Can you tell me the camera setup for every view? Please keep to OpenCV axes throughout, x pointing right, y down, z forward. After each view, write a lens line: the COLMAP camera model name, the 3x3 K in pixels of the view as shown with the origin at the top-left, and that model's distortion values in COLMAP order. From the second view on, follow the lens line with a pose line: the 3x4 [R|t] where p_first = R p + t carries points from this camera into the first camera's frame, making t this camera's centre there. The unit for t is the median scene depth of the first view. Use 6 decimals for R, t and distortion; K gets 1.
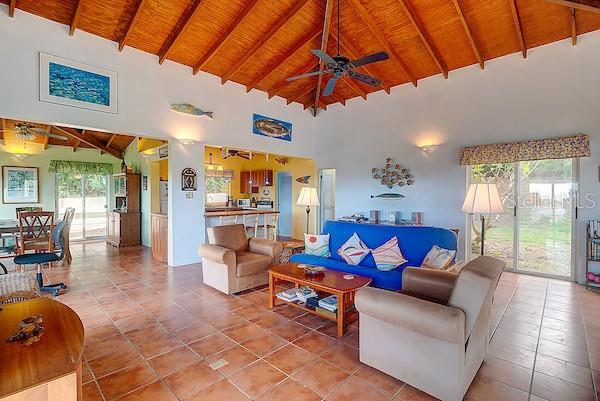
lens RADIAL K [[280.1, 0, 302.1], [0, 280.1, 198.6], [0, 0, 1]] dist [-0.013721, 0.000976]
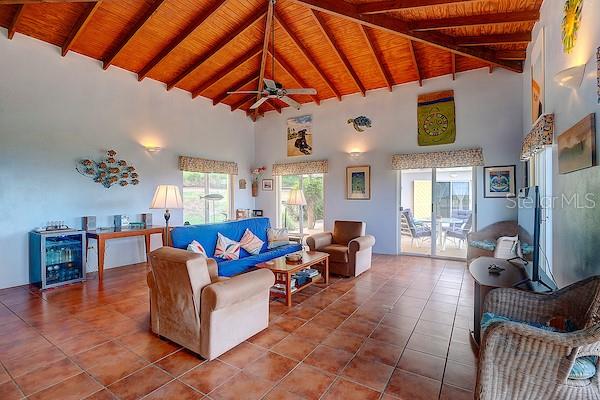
lens RADIAL K [[280.1, 0, 302.1], [0, 280.1, 198.1], [0, 0, 1]] dist [-0.013721, 0.000976]
pose [[-0.192238, -0.009128, 0.981306, -0.525688], [0.012976, 0.999846, 0.011843, -0.007422], [-0.981263, 0.015011, -0.192090, 0.538056]]
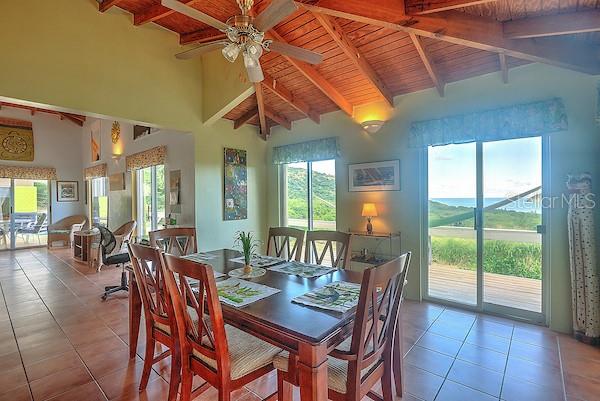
lens RADIAL K [[280.1, 0, 302.1], [0, 280.1, 198.6], [0, 0, 1]] dist [-0.013721, 0.000976]
pose [[-0.998563, 0.003542, -0.053482, -0.820701], [0.003019, 0.999947, 0.009862, -0.013051], [0.053514, 0.009687, -0.998520, 1.099929]]
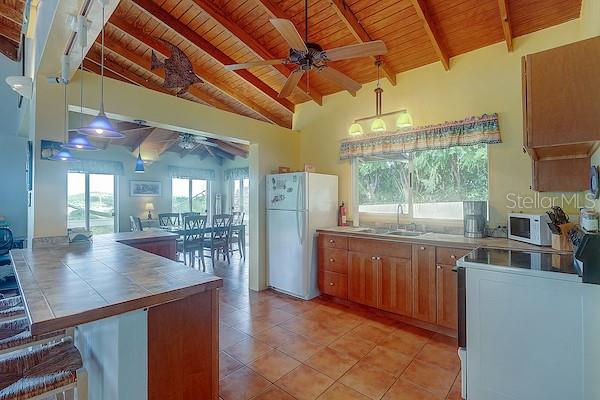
lens RADIAL K [[280.1, 0, 302.1], [0, 280.1, 198.1], [0, 0, 1]] dist [-0.013721, 0.000976]
pose [[0.029271, -0.010967, -0.999511, 0.066535], [-0.009761, 0.999889, -0.011257, -0.011253], [0.999524, 0.010085, 0.029160, 1.095409]]
